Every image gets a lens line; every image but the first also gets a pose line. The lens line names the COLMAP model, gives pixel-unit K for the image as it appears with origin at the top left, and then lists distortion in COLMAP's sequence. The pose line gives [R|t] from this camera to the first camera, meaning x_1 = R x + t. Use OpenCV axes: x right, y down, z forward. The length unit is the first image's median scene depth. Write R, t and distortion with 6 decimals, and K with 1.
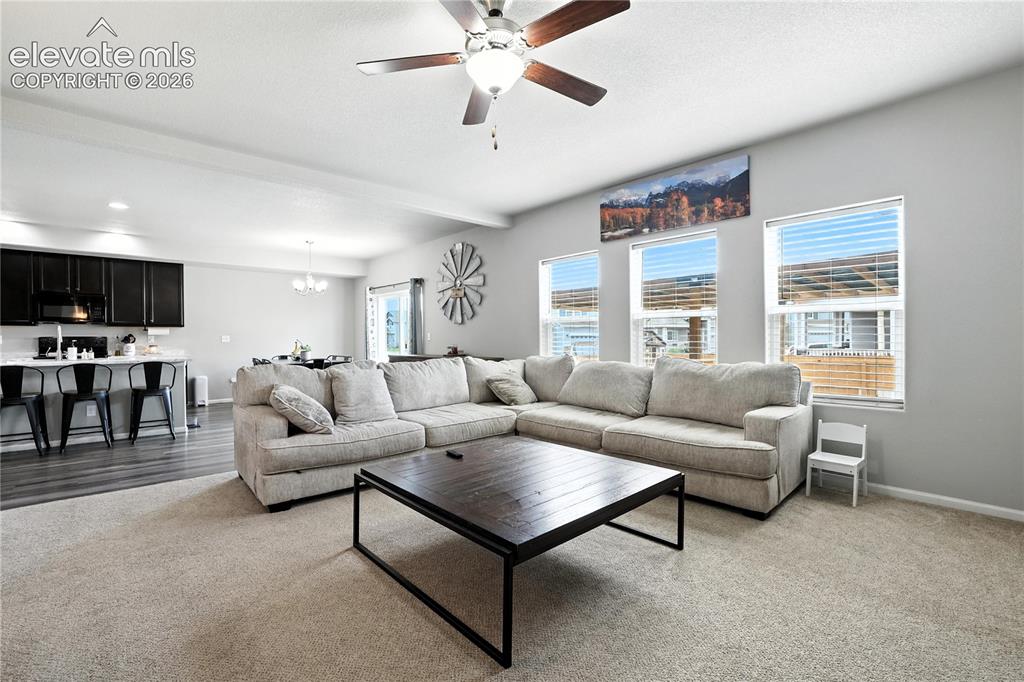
lens RADIAL K [[450.6, 0, 507.3], [0, 450.6, 341.3], [0, 0, 1]] dist [-0.012548, 0.000804]
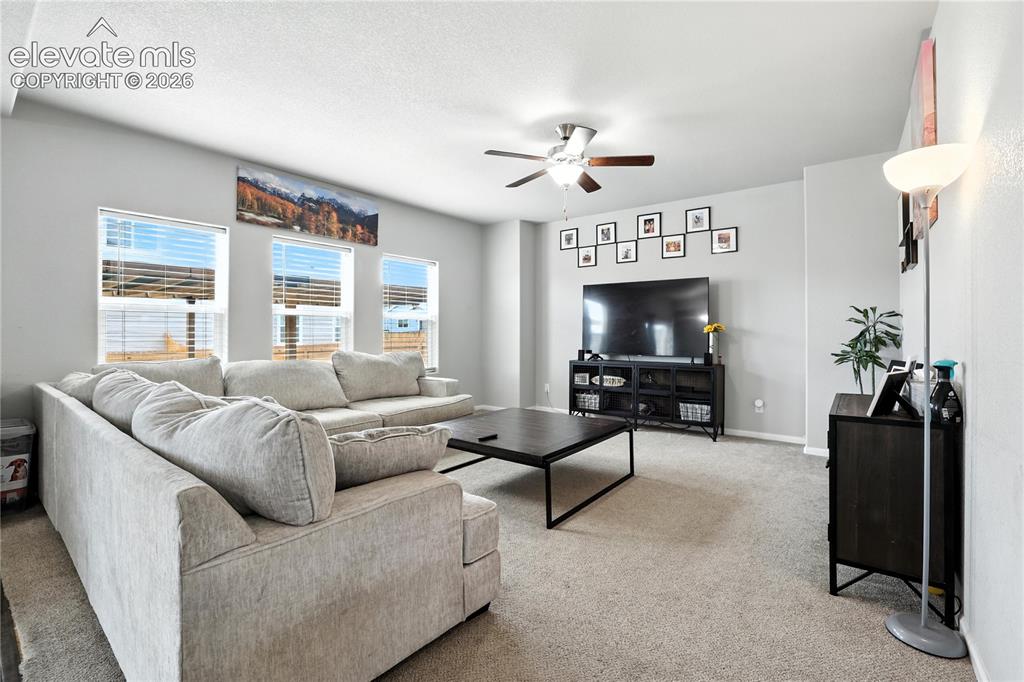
lens RADIAL K [[450.6, 0, 509.6], [0, 450.6, 332.5], [0, 0, 1]] dist [-0.012548, 0.000804]
pose [[-0.172777, 0.000127, 0.984961, -0.792912], [0.008832, 0.999960, 0.001420, -0.009956], [-0.984921, 0.008944, -0.172771, 0.731226]]
